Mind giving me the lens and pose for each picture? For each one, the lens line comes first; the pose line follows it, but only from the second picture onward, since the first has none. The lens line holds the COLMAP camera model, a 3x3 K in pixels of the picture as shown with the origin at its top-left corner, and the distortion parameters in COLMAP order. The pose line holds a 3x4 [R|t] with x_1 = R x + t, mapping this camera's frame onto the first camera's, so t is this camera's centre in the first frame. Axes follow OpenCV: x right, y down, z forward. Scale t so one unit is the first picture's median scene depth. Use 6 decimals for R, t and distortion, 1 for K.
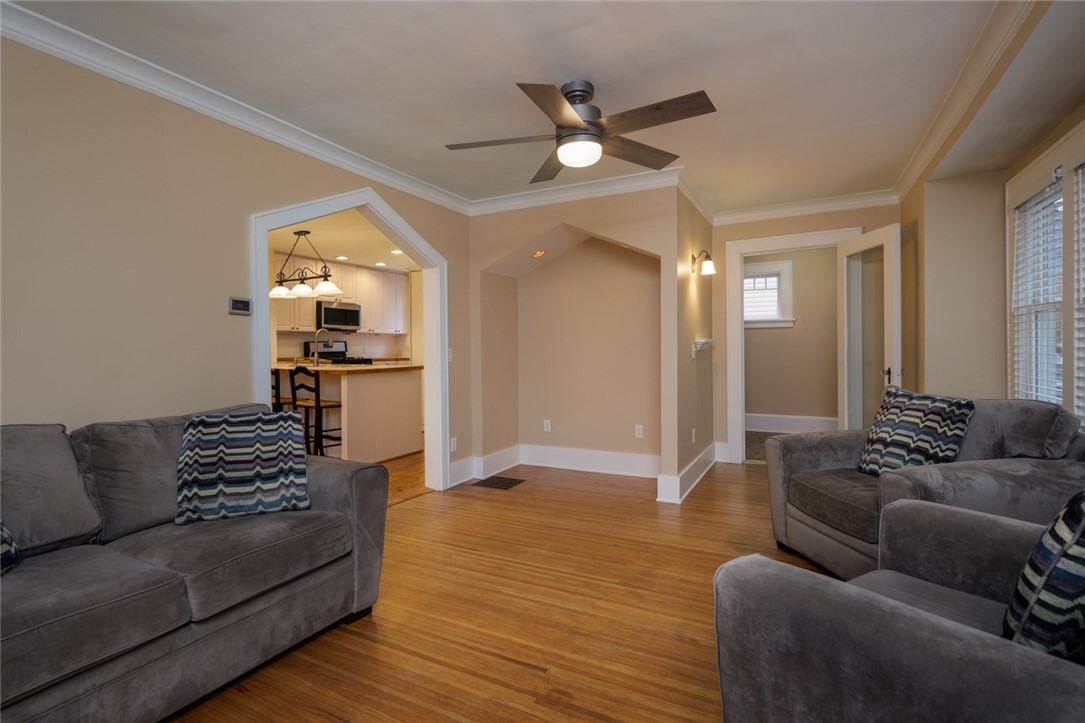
lens RADIAL K [[527.1, 0, 541.4], [0, 527.1, 349.7], [0, 0, 1]] dist [0.001464, -0.000008]
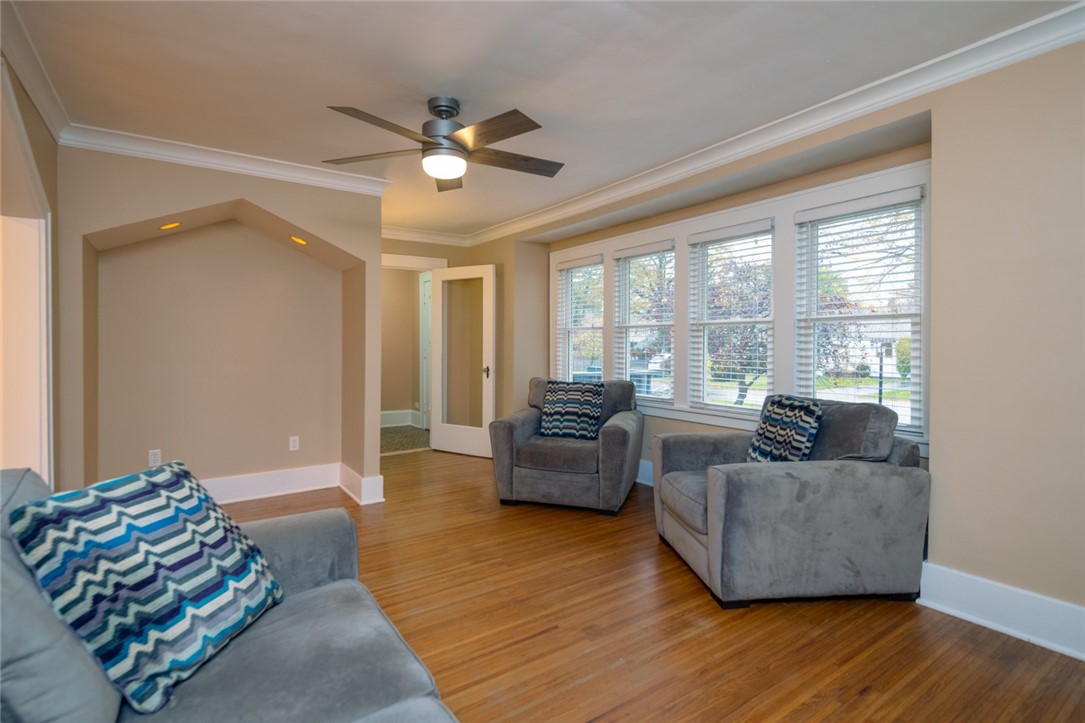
lens RADIAL K [[520.8, 0, 544.2], [0, 520.8, 352.6], [0, 0, 1]] dist [0.002286, 0.000190]
pose [[0.459082, -0.001419, 0.888393, -0.783799], [0.002154, 0.999998, 0.000484, -0.004180], [-0.888391, 0.001691, 0.459084, 0.368955]]
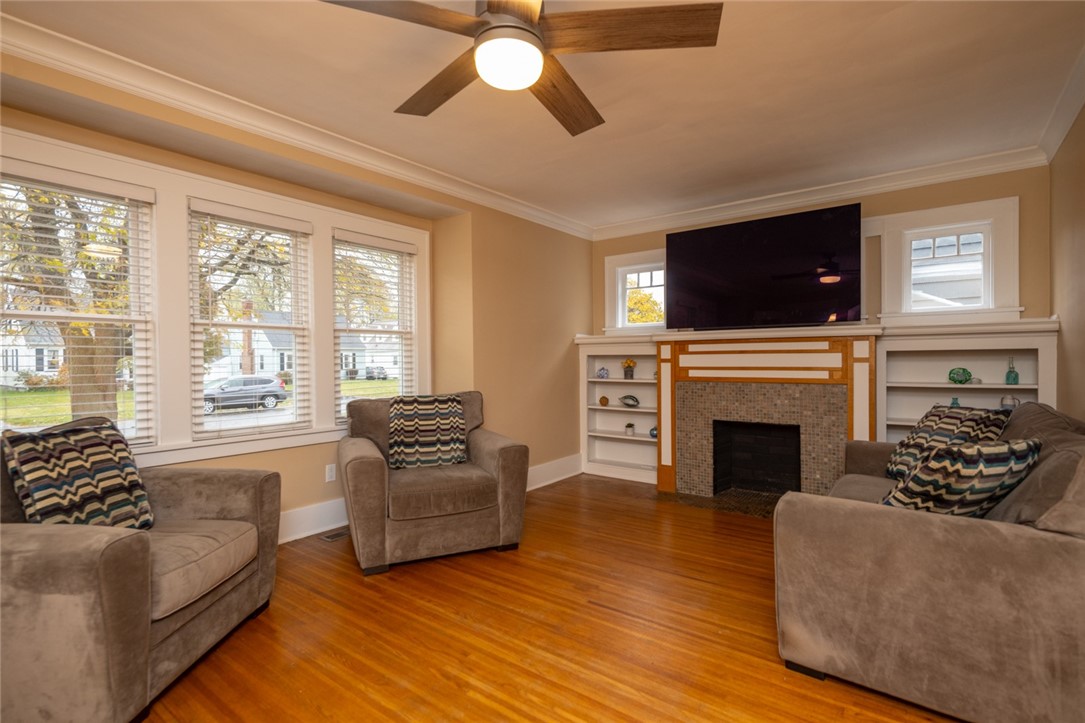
lens RADIAL K [[520.8, 0, 544.2], [0, 520.8, 352.6], [0, 0, 1]] dist [0.002286, 0.000190]
pose [[-0.986693, 0.016677, 0.161740, -0.076661], [0.017474, 0.999841, 0.003506, -0.014378], [-0.161655, 0.006285, -0.986827, 1.729002]]
